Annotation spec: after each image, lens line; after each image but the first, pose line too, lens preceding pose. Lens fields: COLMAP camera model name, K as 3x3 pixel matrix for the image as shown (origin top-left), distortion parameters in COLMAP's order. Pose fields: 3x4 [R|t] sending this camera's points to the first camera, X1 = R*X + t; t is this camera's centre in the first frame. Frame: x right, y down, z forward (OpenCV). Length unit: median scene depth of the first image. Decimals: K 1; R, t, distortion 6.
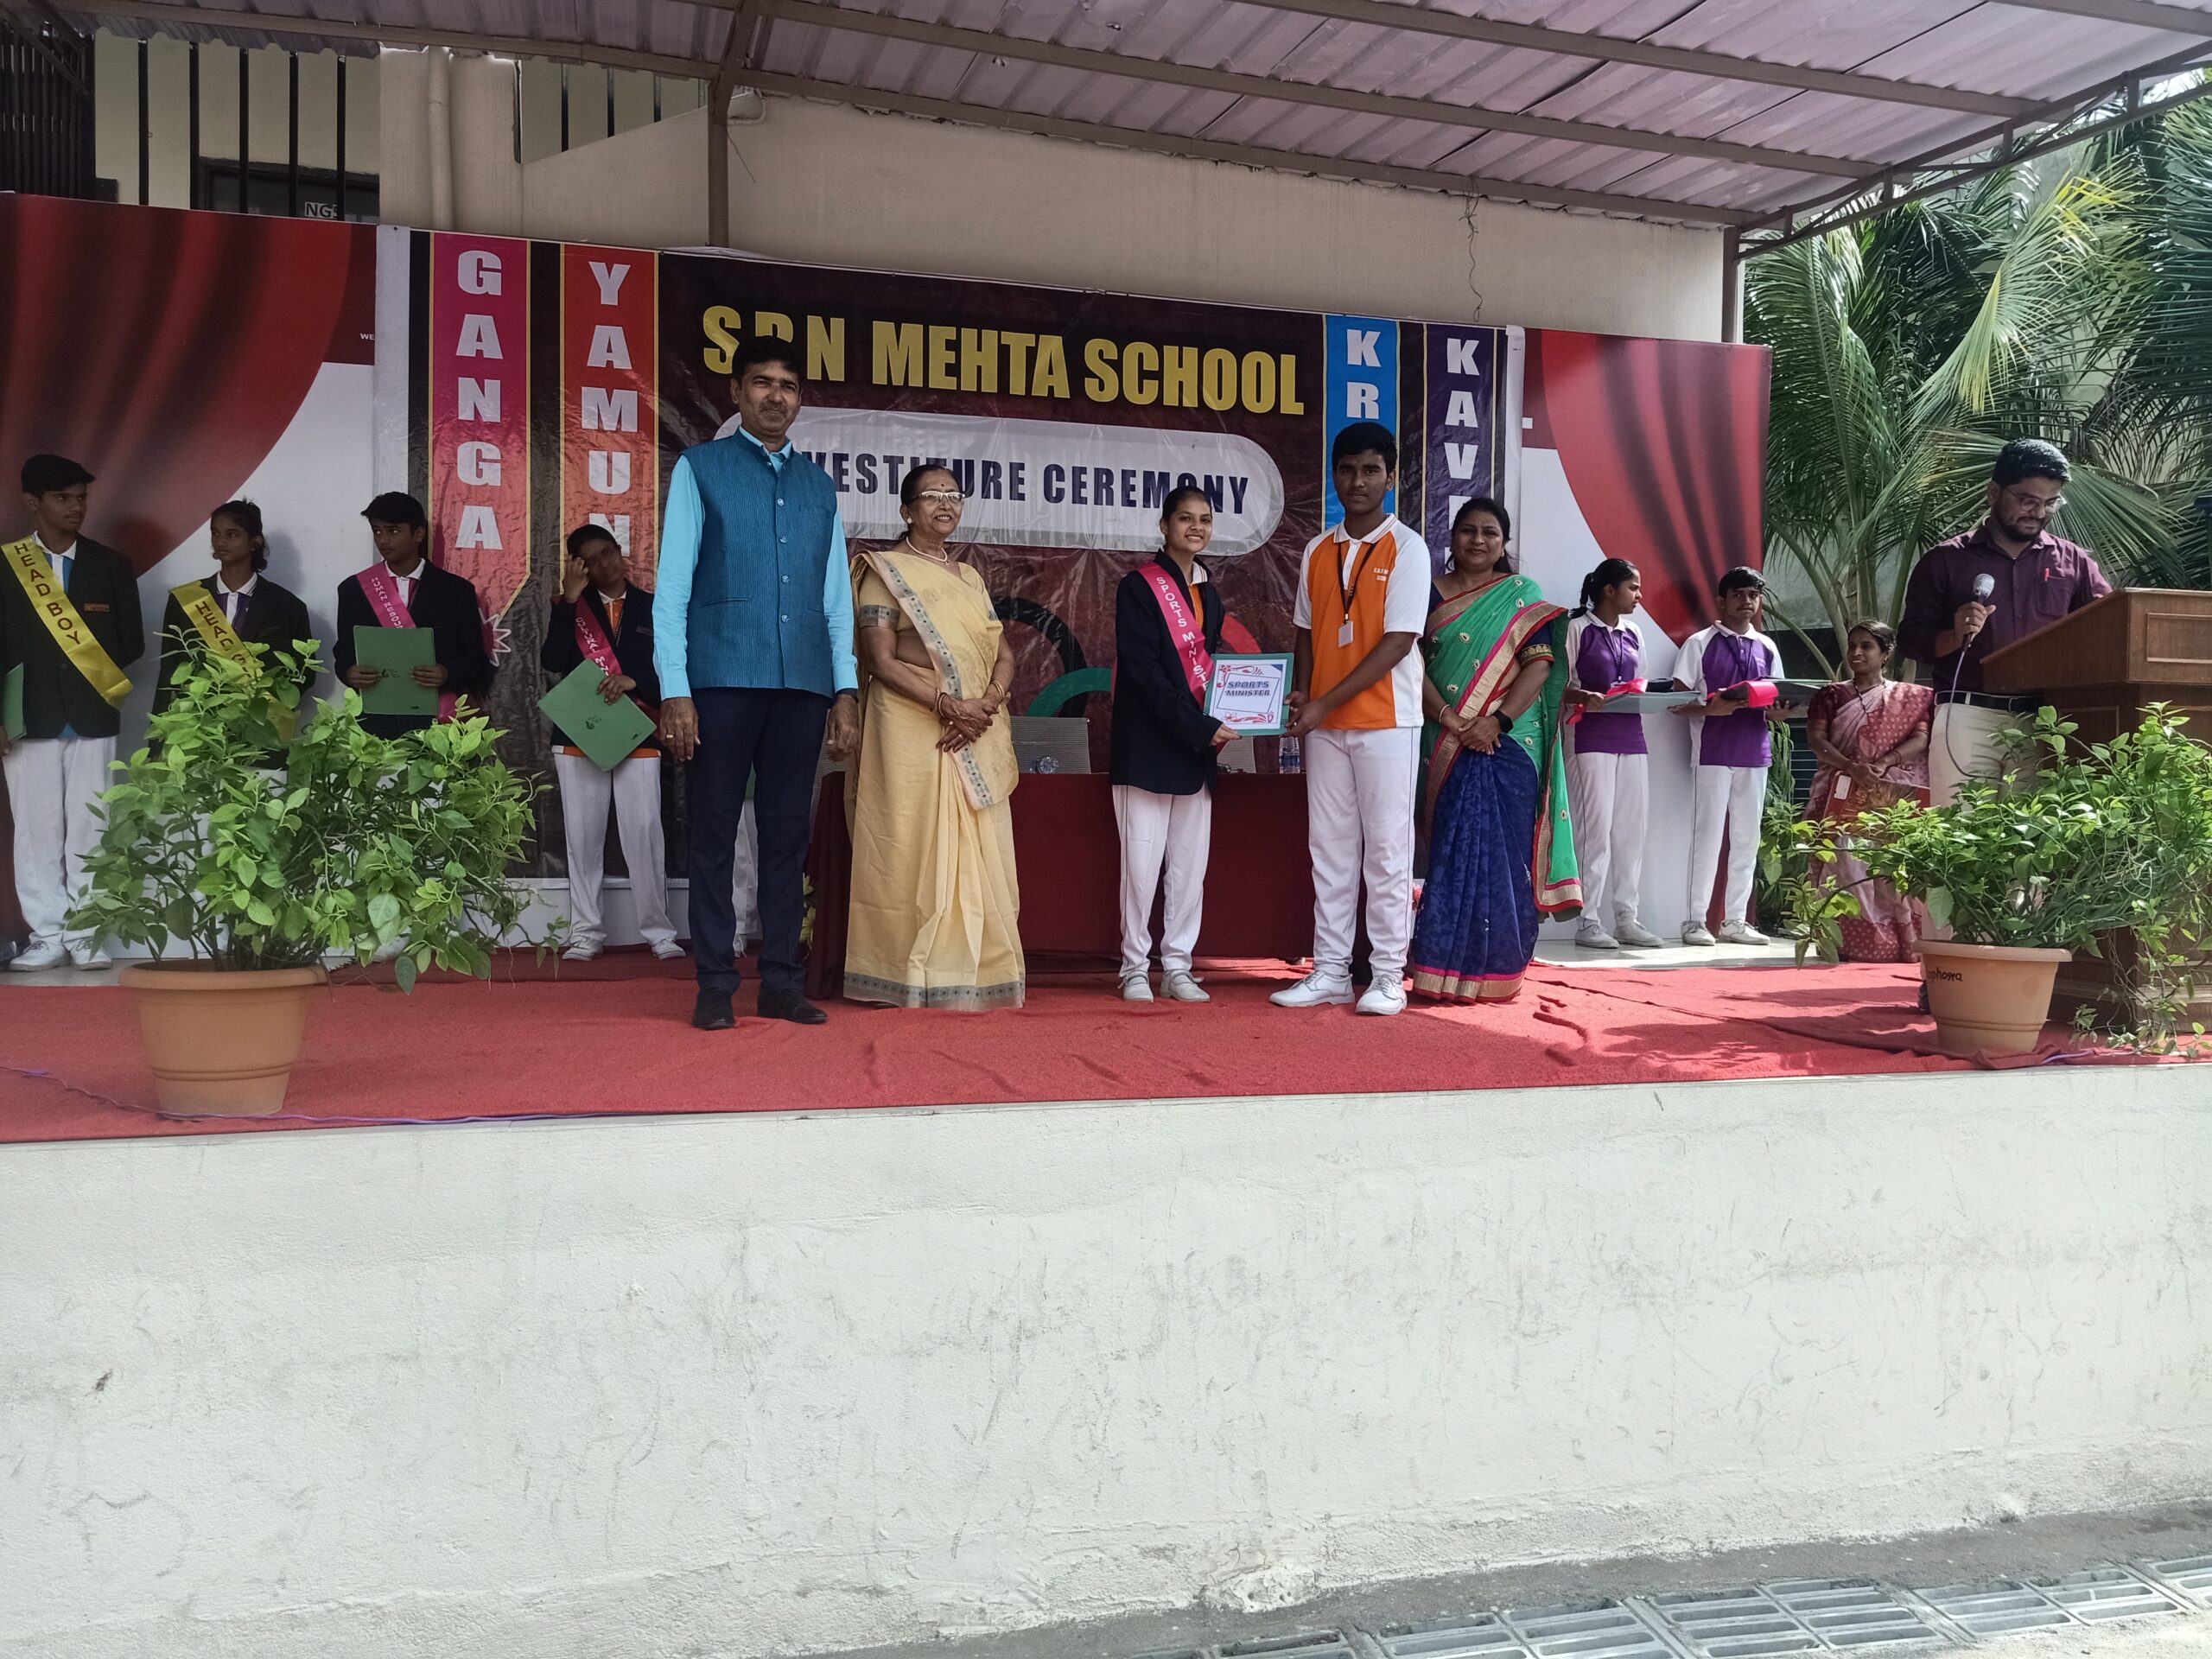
lens RADIAL K [[1643.9, 0, 1100.6], [0, 1643.9, 832.8], [0, 0, 1]] dist [0.097316, -0.139086]
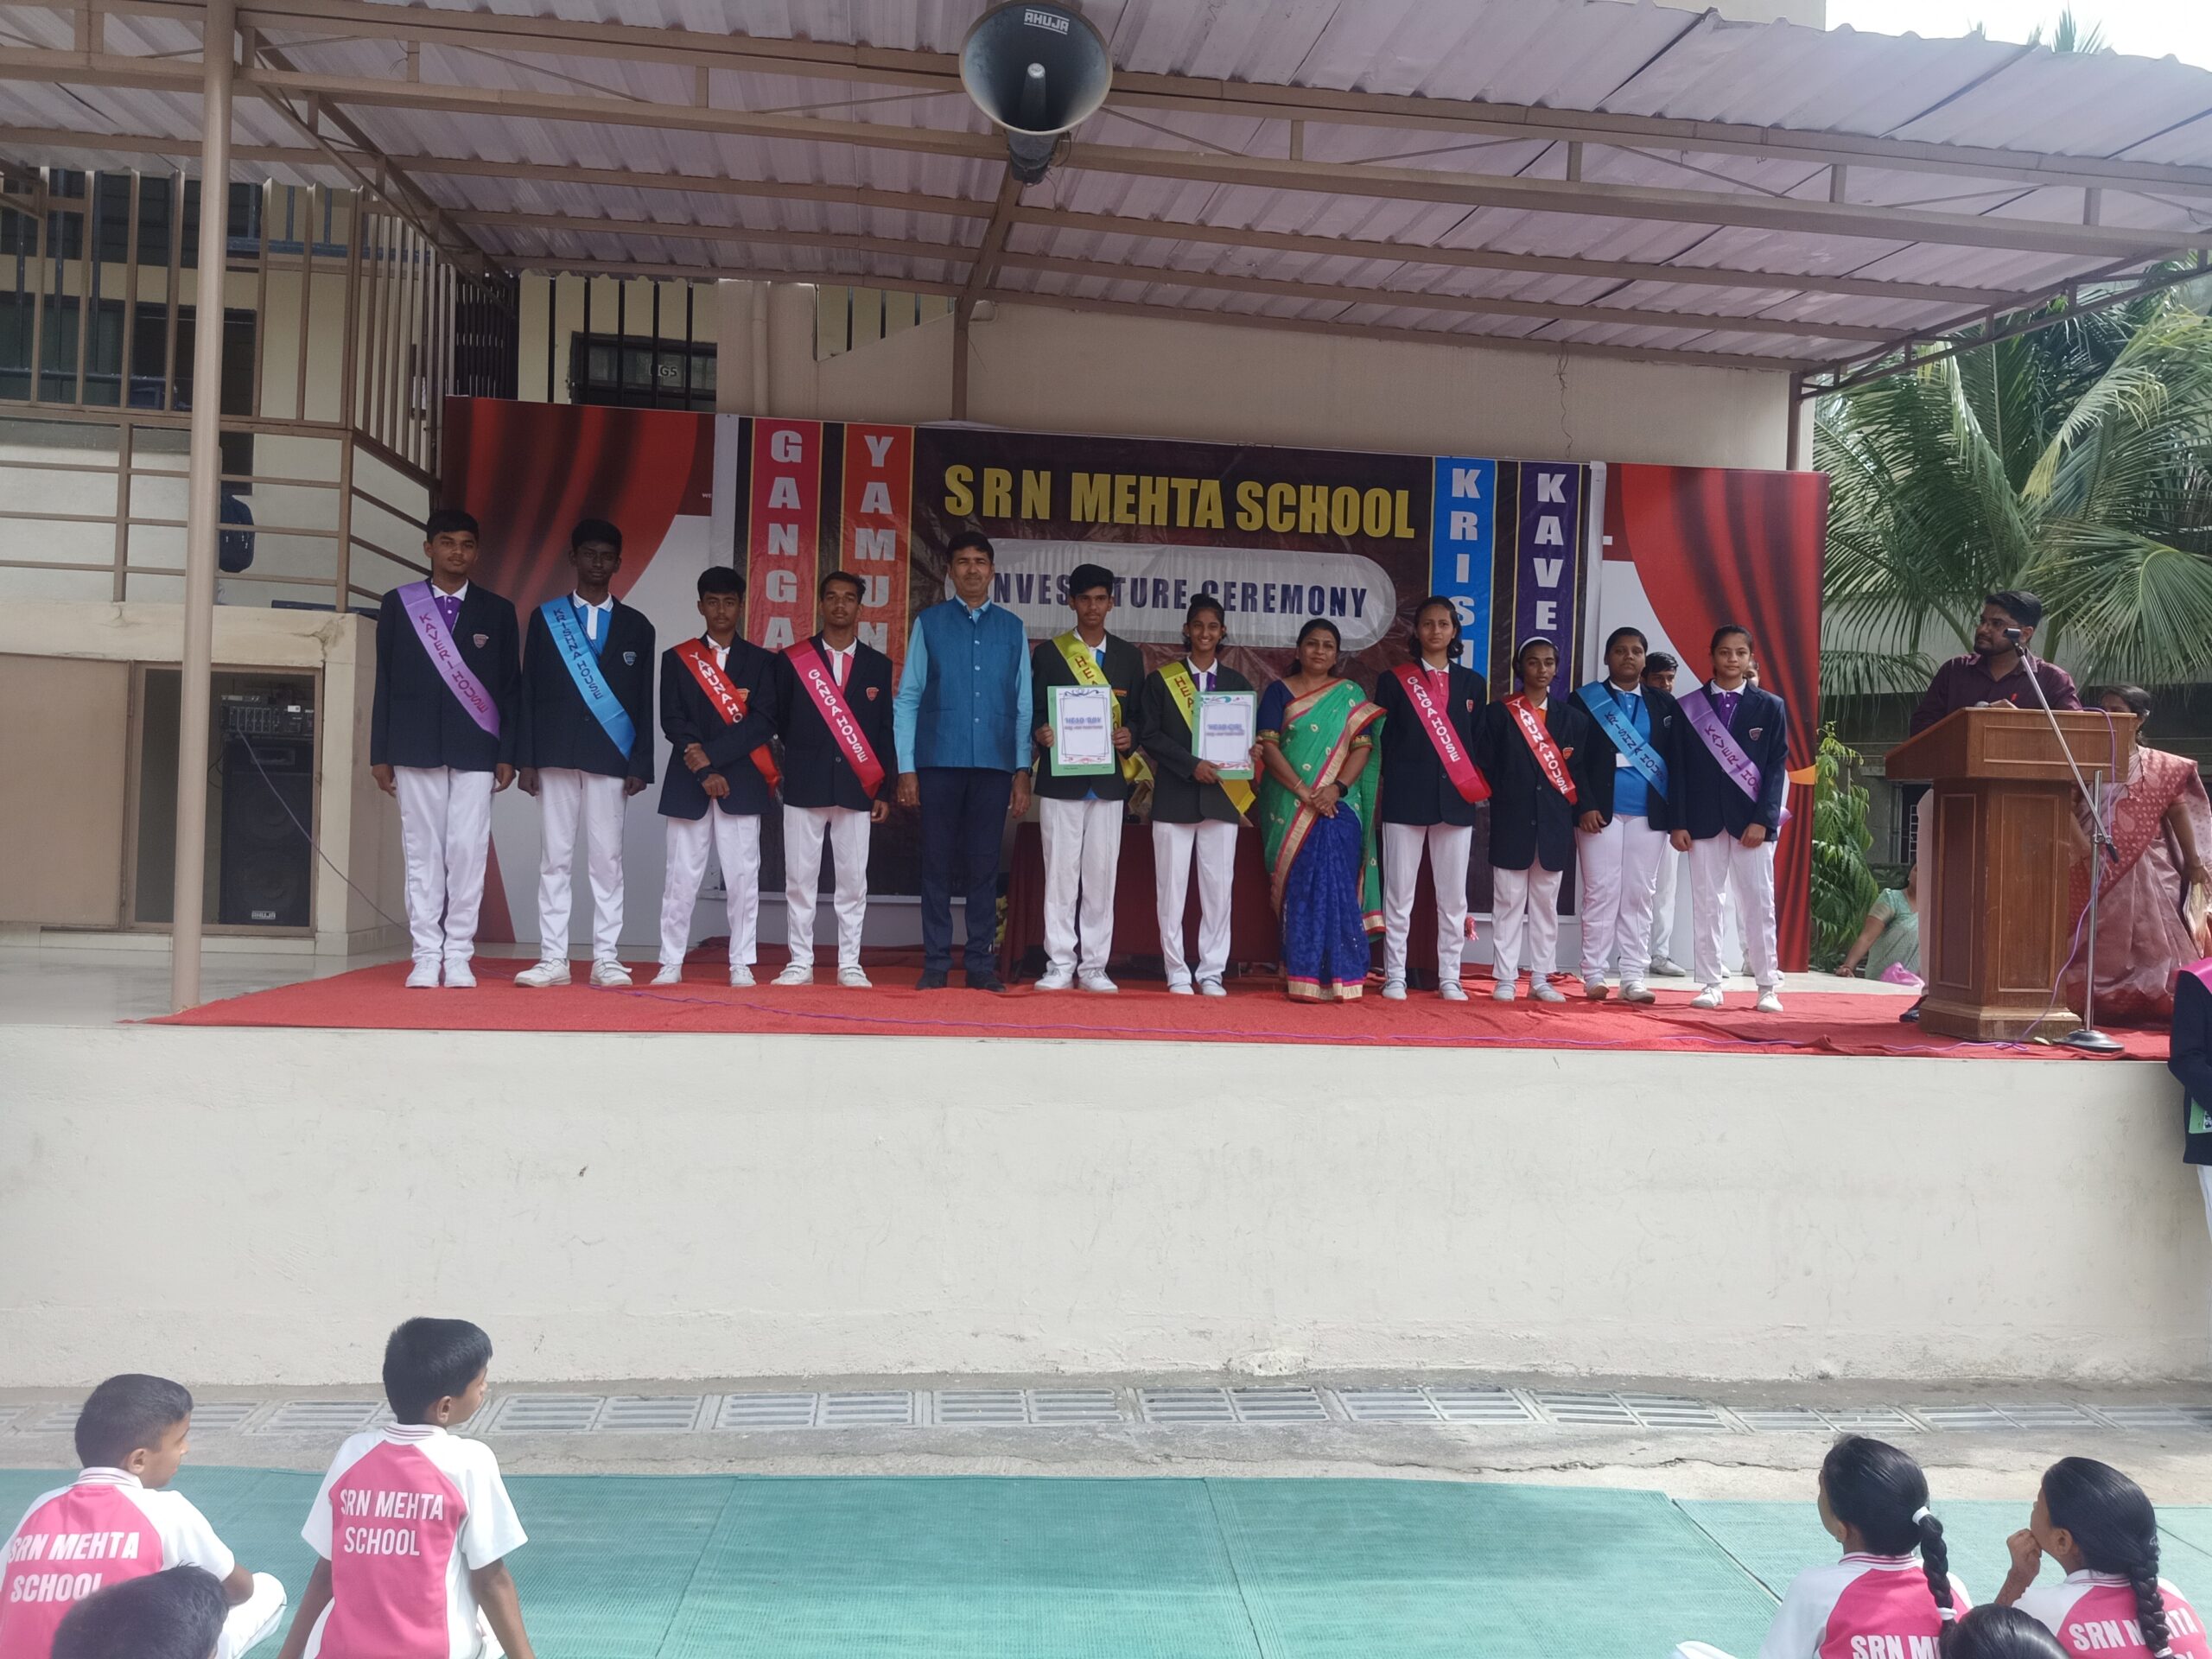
lens RADIAL K [[1643.9, 0, 1100.9], [0, 1643.9, 837.8], [0, 0, 1]] dist [0.097316, -0.139086]
pose [[0.989577, 0.021820, -0.142343, 0.124020], [-0.024168, 0.999599, -0.014788, -0.005263], [0.141963, 0.018074, 0.989707, -0.450773]]
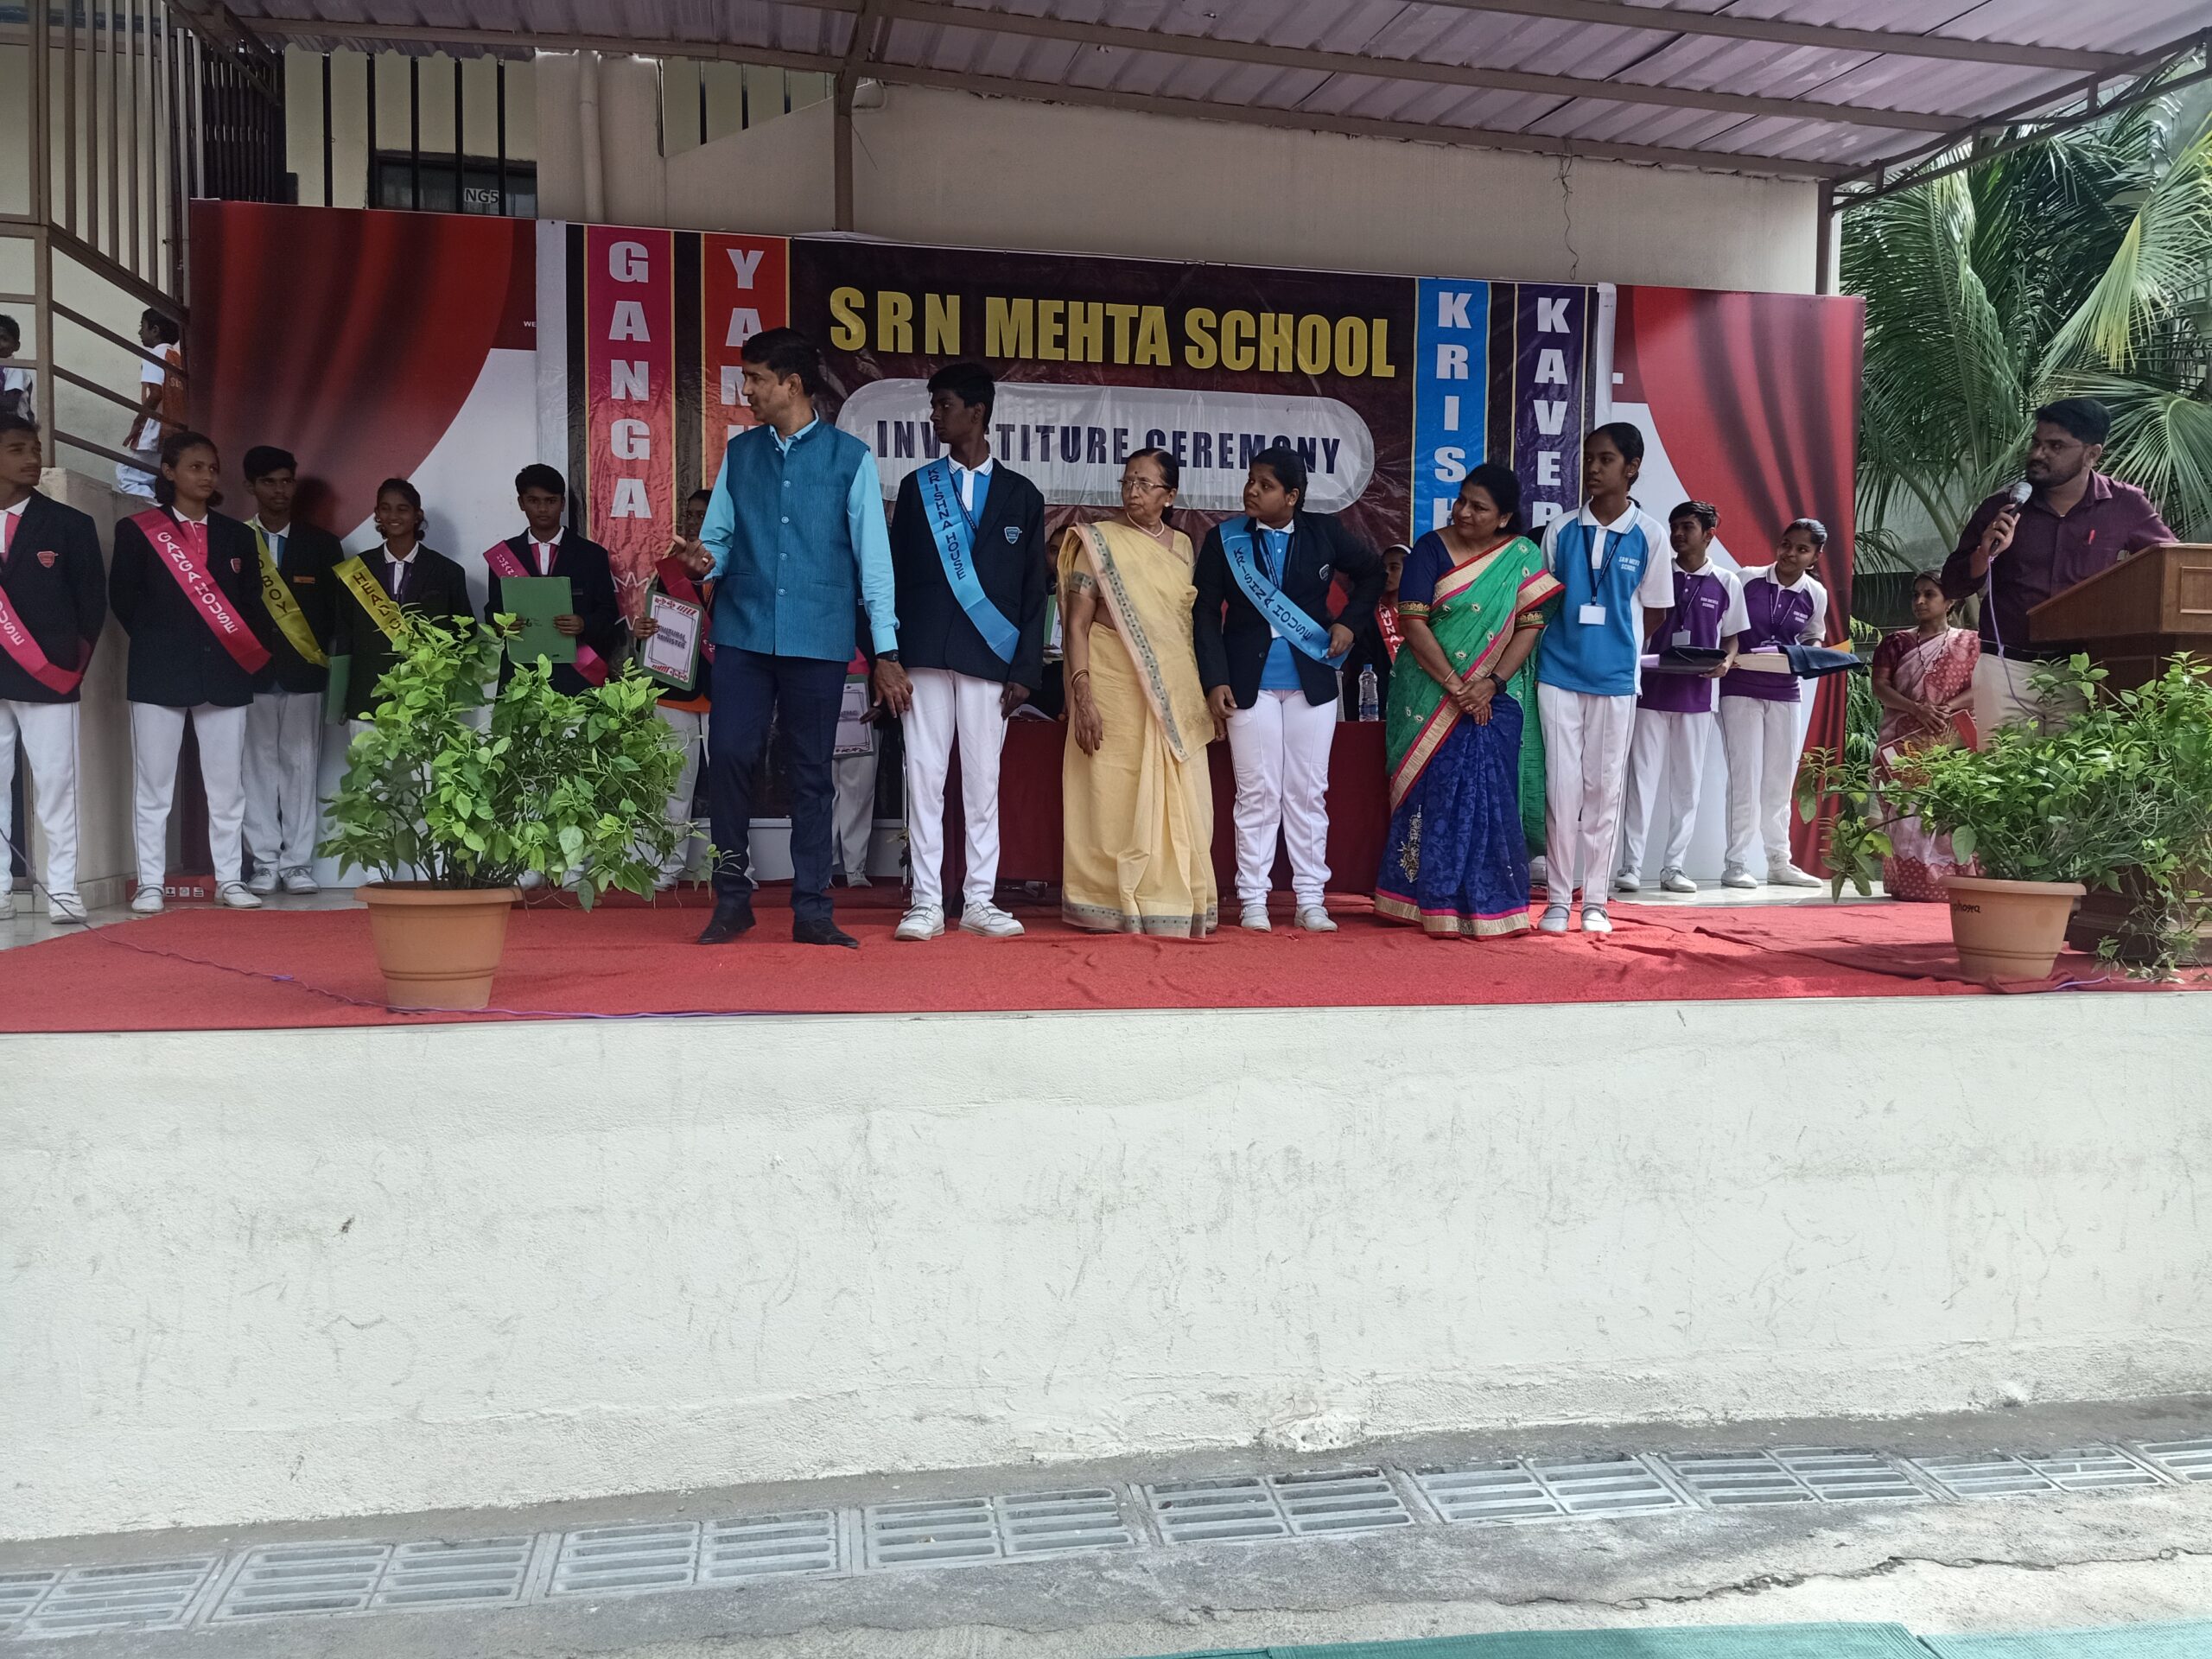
lens RADIAL K [[1643.9, 0, 1097.6], [0, 1643.9, 834.2], [0, 0, 1]] dist [0.097316, -0.139086]
pose [[0.997038, 0.002896, -0.076853, 0.028568], [-0.000299, 0.999429, 0.033785, 0.001490], [0.076907, -0.033662, 0.996470, -0.114206]]
